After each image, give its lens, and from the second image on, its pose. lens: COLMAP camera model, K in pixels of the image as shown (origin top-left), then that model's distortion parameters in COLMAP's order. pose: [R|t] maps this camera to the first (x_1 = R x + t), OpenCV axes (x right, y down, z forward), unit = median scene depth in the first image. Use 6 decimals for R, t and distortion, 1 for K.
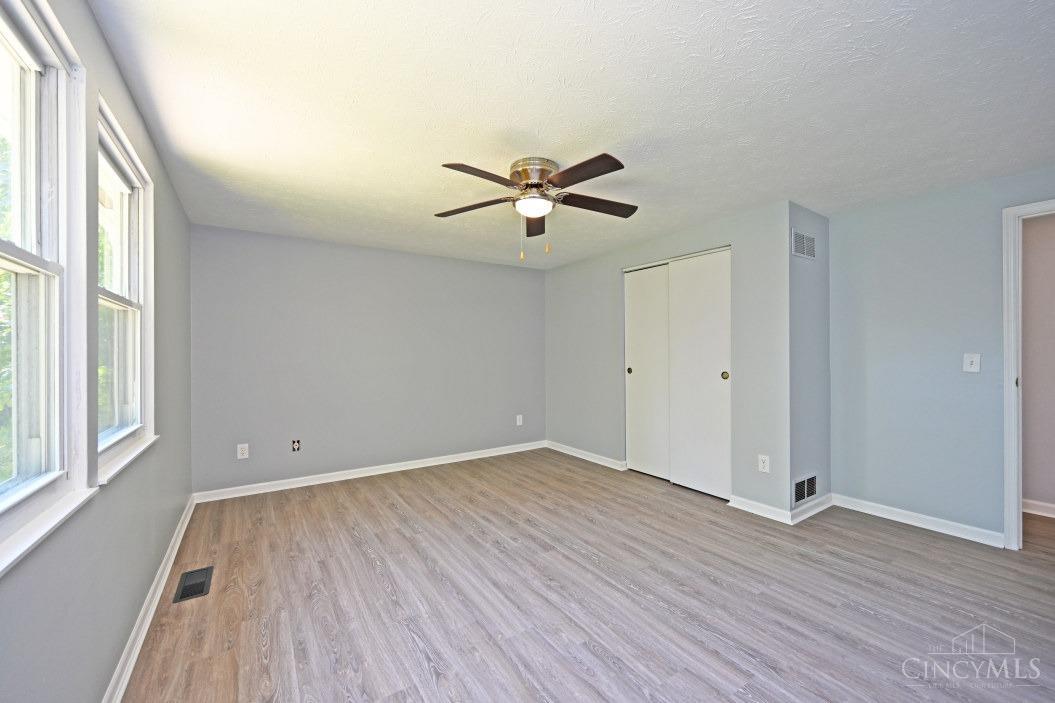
lens RADIAL K [[413.2, 0, 534.1], [0, 413.2, 354.3], [0, 0, 1]] dist [-0.002031, -0.000022]
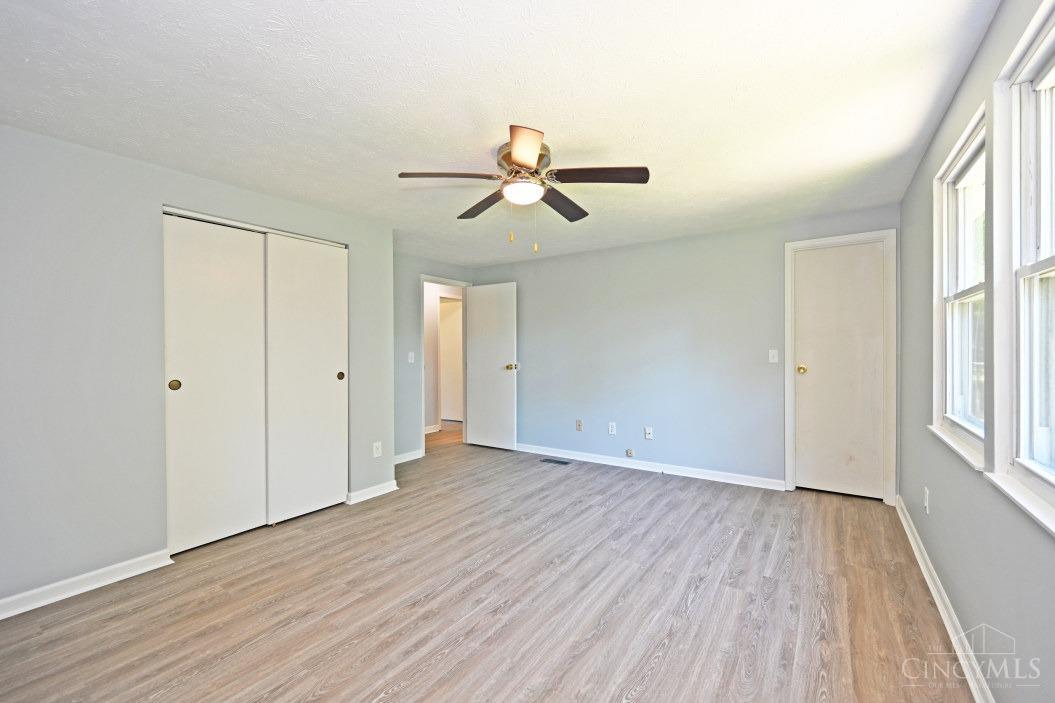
lens RADIAL K [[413.2, 0, 534.1], [0, 413.2, 354.3], [0, 0, 1]] dist [-0.002031, -0.000022]
pose [[-0.340266, -0.005746, 0.940312, -0.824781], [0.013711, 0.999845, 0.011072, -0.006196], [-0.940229, 0.016660, -0.340134, 1.218258]]
